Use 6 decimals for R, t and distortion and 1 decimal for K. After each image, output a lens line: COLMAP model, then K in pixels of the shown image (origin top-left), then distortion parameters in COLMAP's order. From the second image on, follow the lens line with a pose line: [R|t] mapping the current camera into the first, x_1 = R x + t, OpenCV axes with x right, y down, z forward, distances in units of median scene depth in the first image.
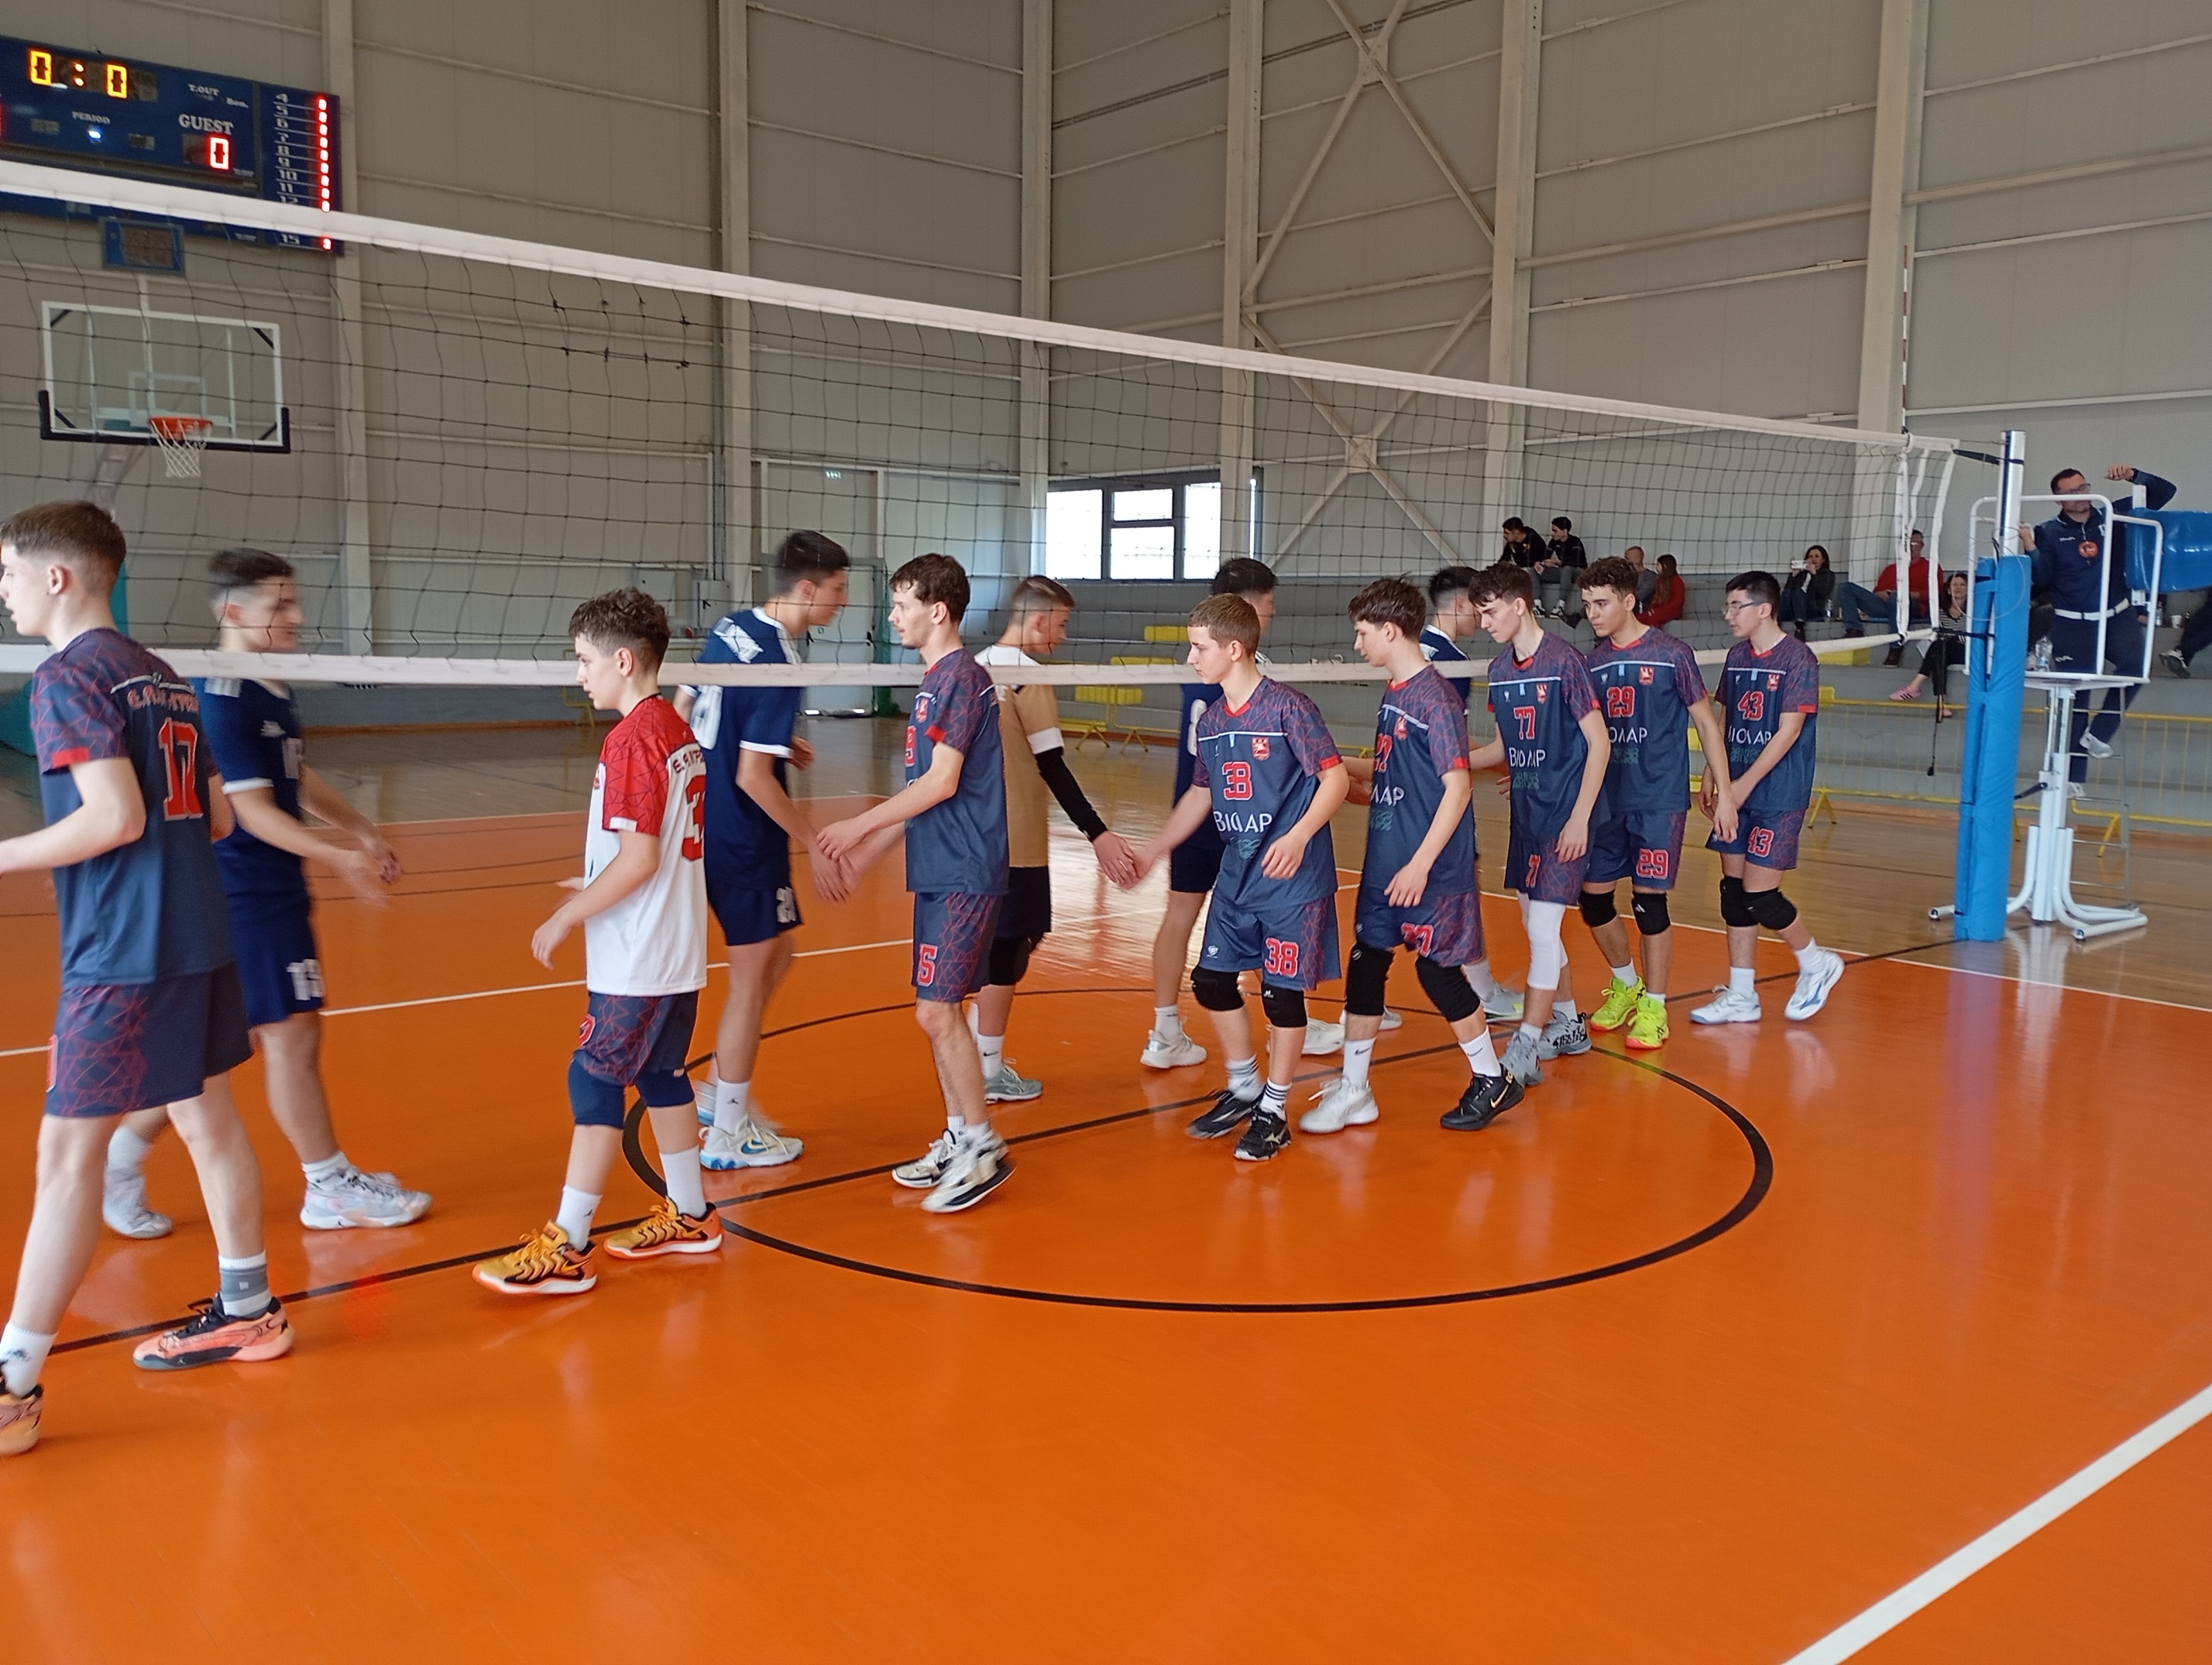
lens RADIAL K [[1805.7, 0, 1093.8], [0, 1805.7, 821.0], [0, 0, 1]] dist [0.064867, -0.084376]
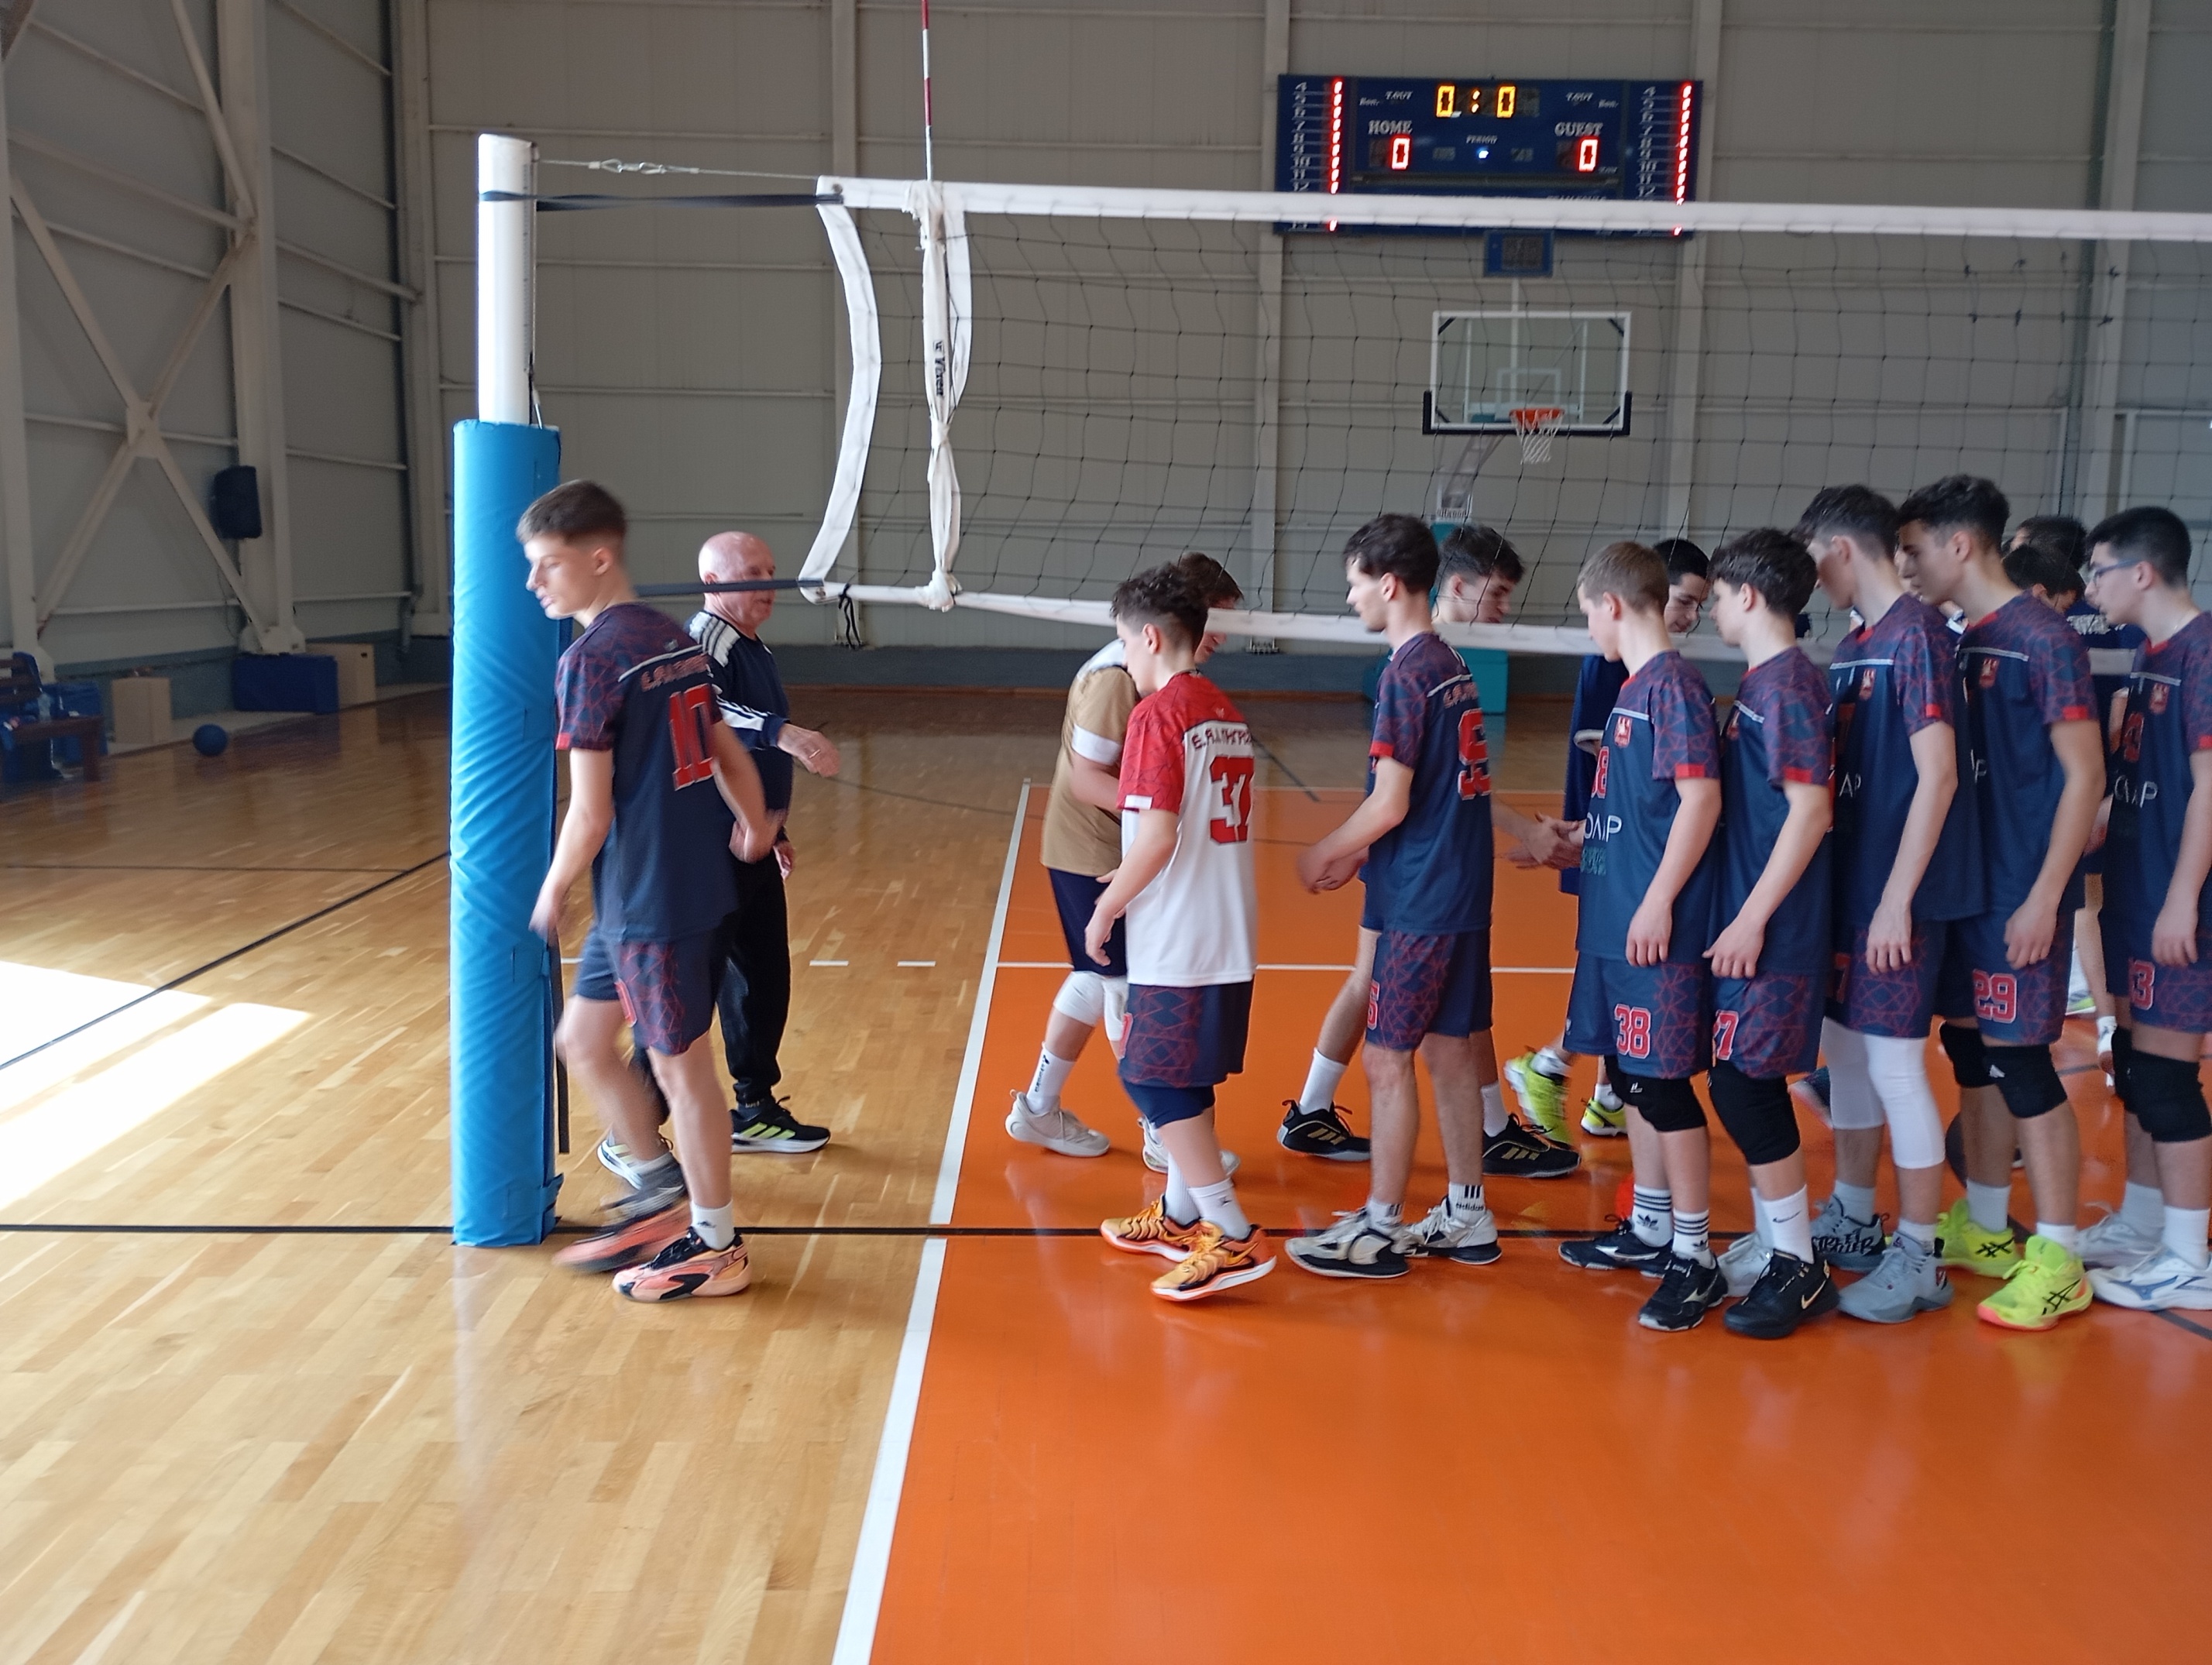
lens RADIAL K [[1798.0, 0, 1126.5], [0, 1798.0, 829.6], [0, 0, 1]] dist [0.073683, -0.099080]
pose [[0.779758, 0.086735, -0.620044, 0.004265], [-0.074562, 0.996174, 0.045582, -0.000415], [0.621626, 0.010689, 0.783241, 0.003455]]
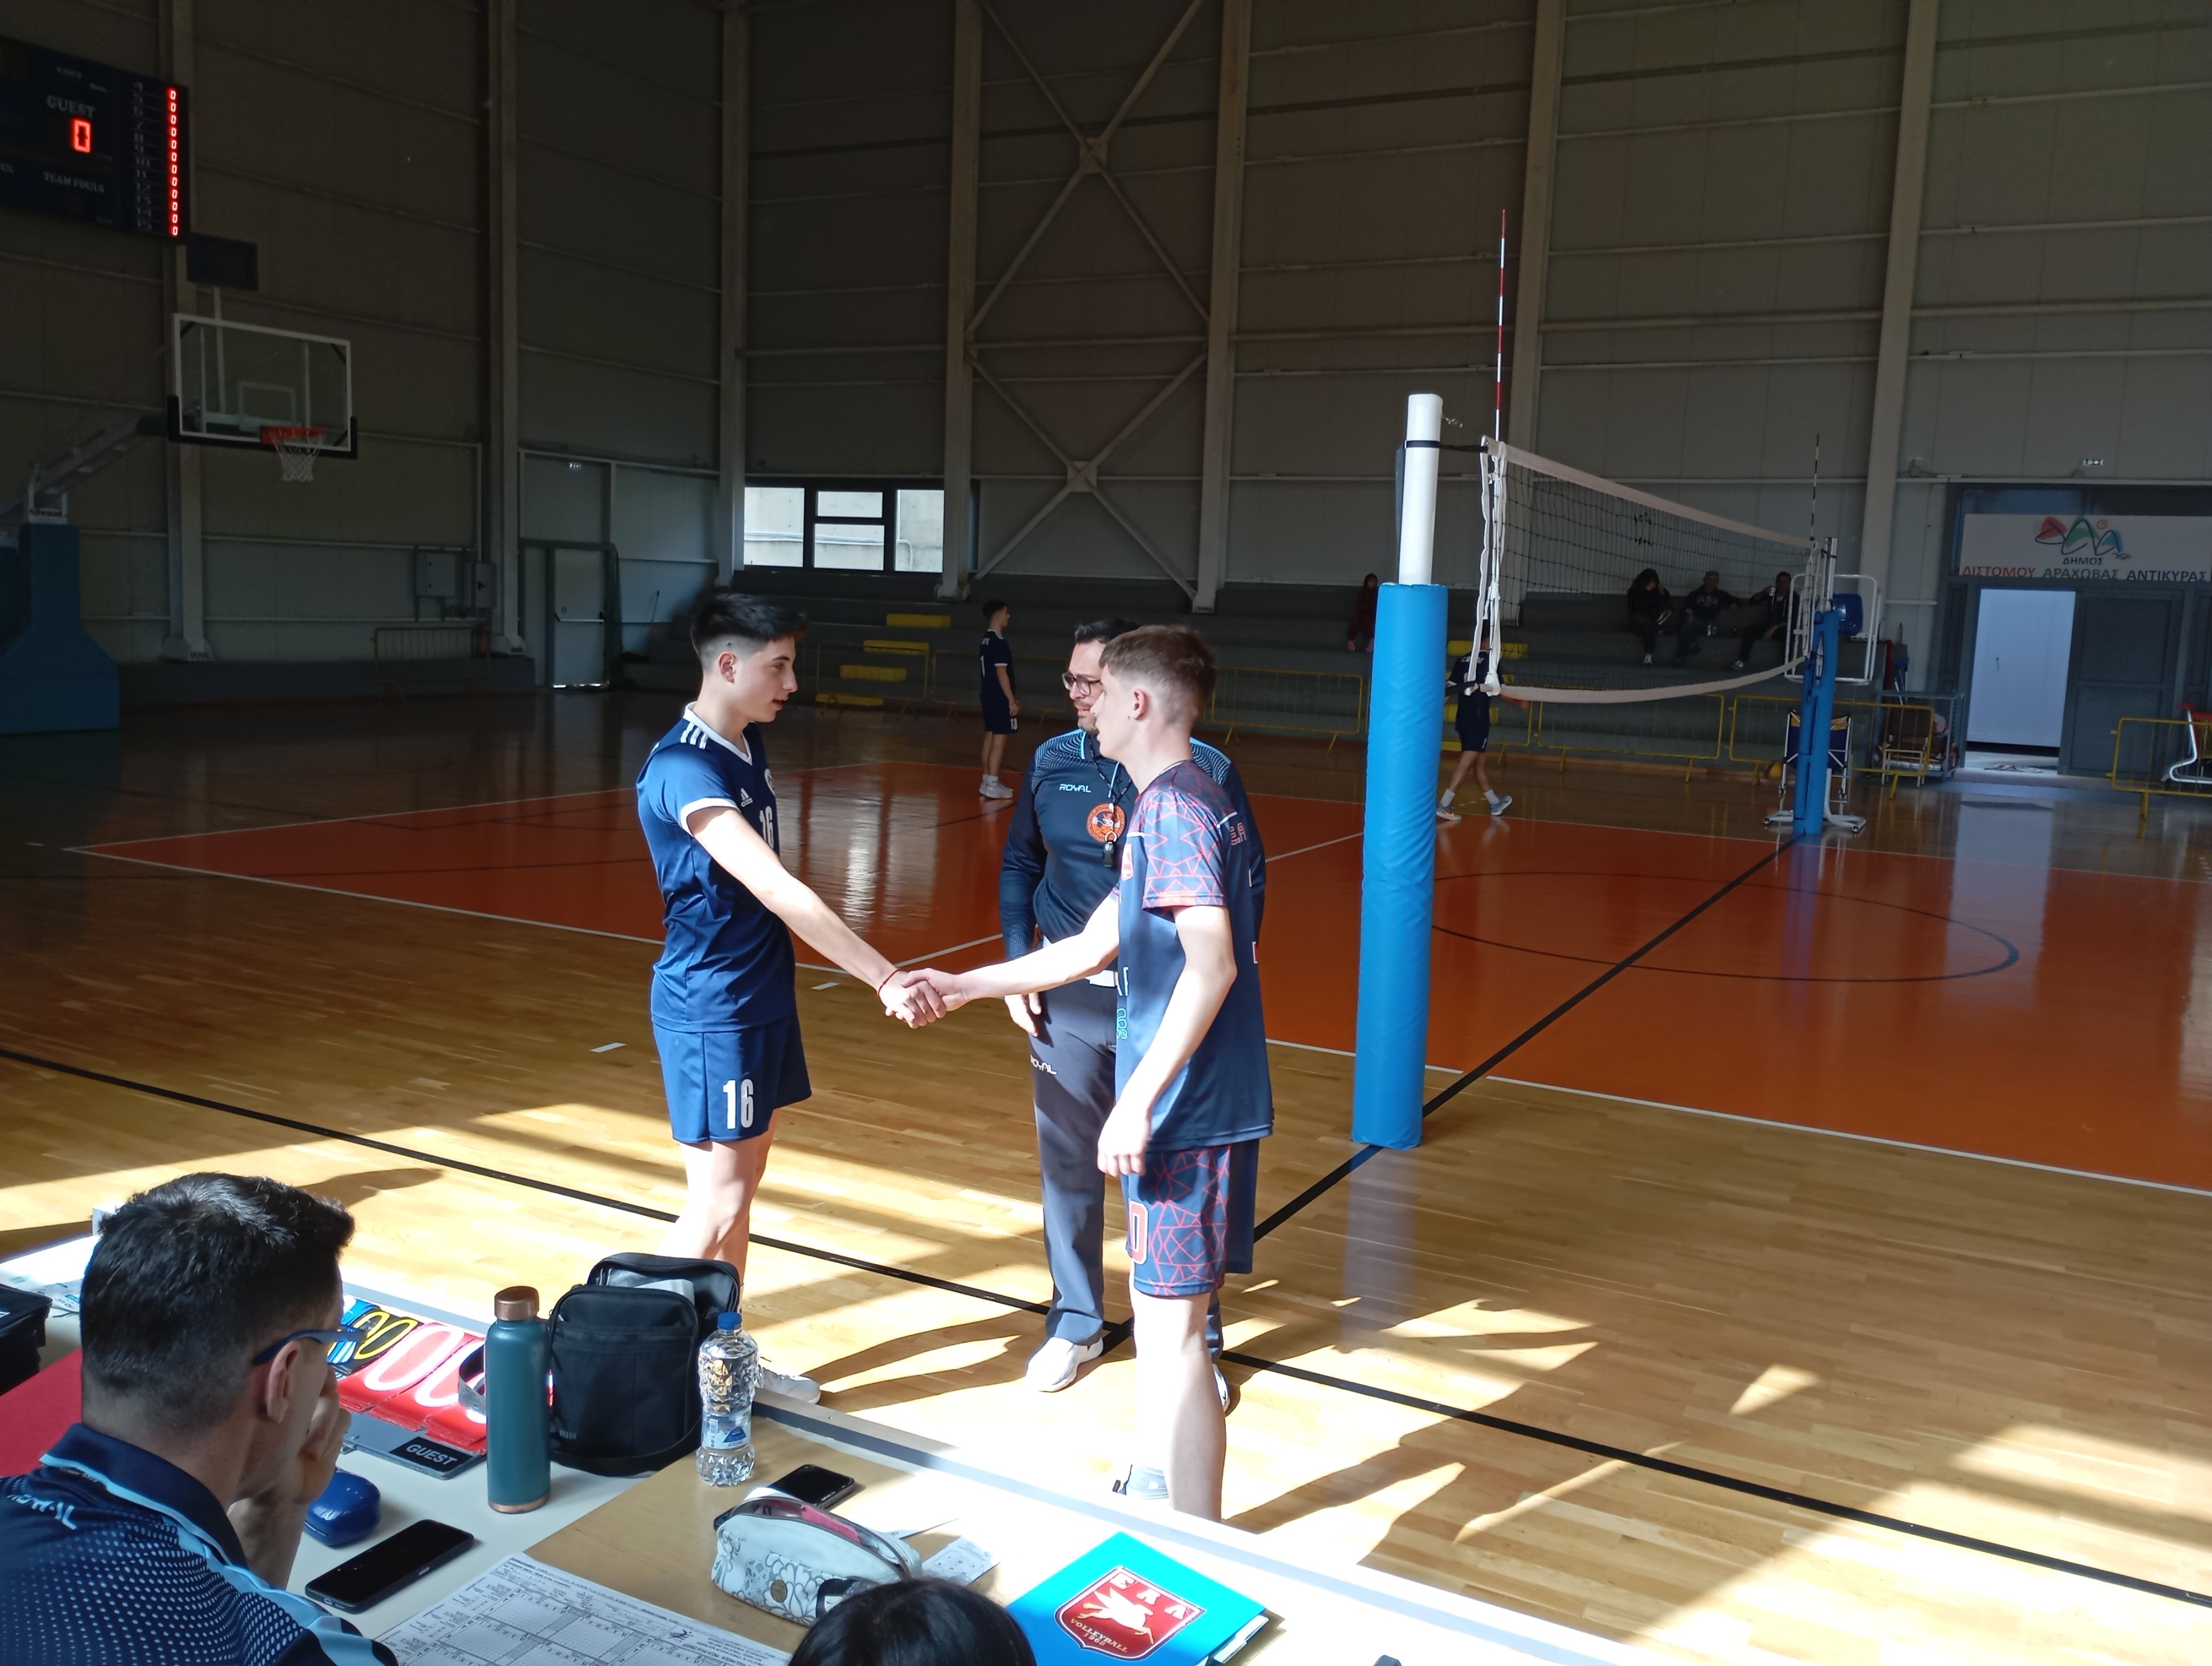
lens RADIAL K [[1788.2, 0, 1110.0], [0, 1788.2, 825.7], [0, 0, 1]] dist [0.063426, -0.079325]
pose [[0.924369, -0.030559, 0.380273, -0.324875], [0.022056, 0.999400, 0.026699, 0.001139], [-0.380861, -0.016293, 0.924489, -0.138482]]
